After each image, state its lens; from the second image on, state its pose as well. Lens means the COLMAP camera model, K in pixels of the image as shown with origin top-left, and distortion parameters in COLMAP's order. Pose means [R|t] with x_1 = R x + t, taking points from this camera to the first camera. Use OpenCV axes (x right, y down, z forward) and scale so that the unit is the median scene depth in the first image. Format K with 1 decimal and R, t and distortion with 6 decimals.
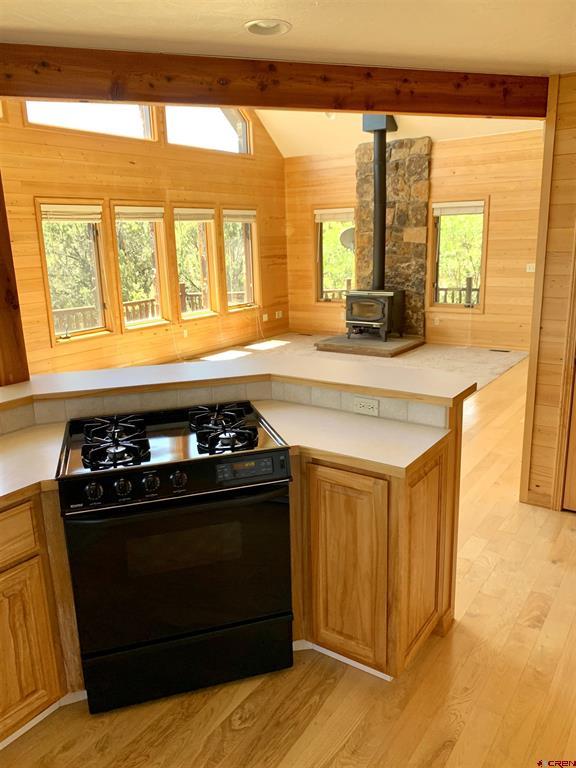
lens RADIAL K [[591.8, 0, 288.0], [0, 591.8, 384.0], [0, 0, 1]] dist [-0.004370, -0.002851]
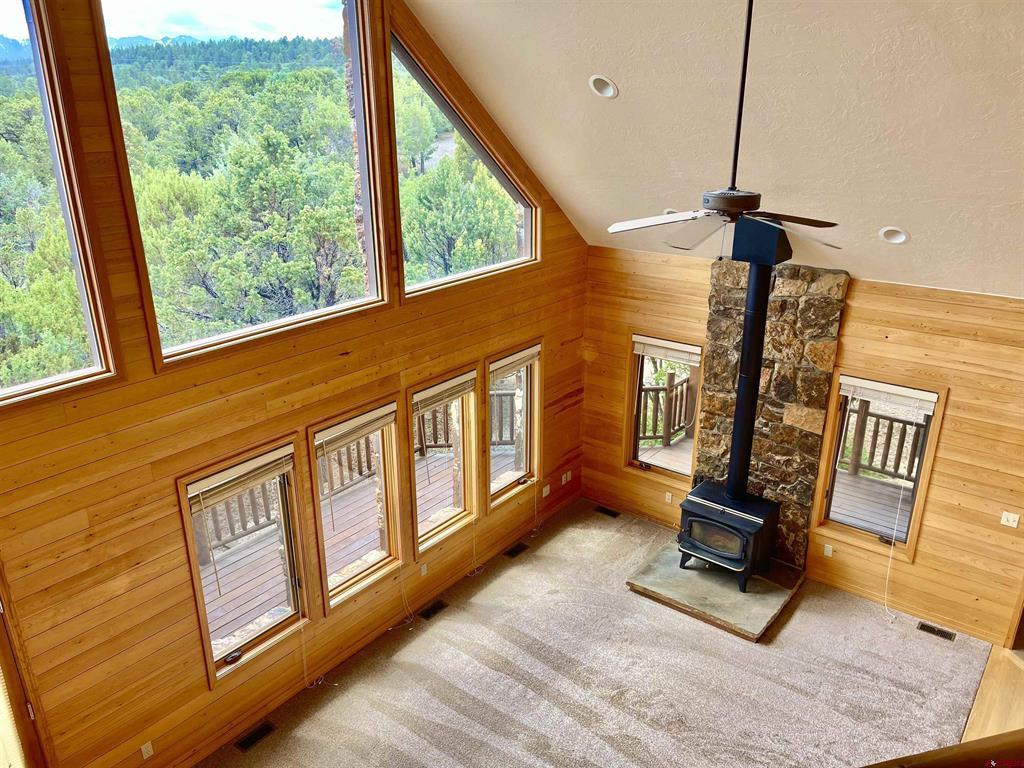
lens RADIAL K [[777.7, 0, 505.4], [0, 777.7, 386.3], [0, 0, 1]] dist [0.059677, -0.084836]
pose [[0.998156, 0.040130, -0.045534, -0.055385], [-0.034816, 0.993095, 0.112024, -0.362023], [0.049715, -0.110232, 0.992662, 0.191172]]
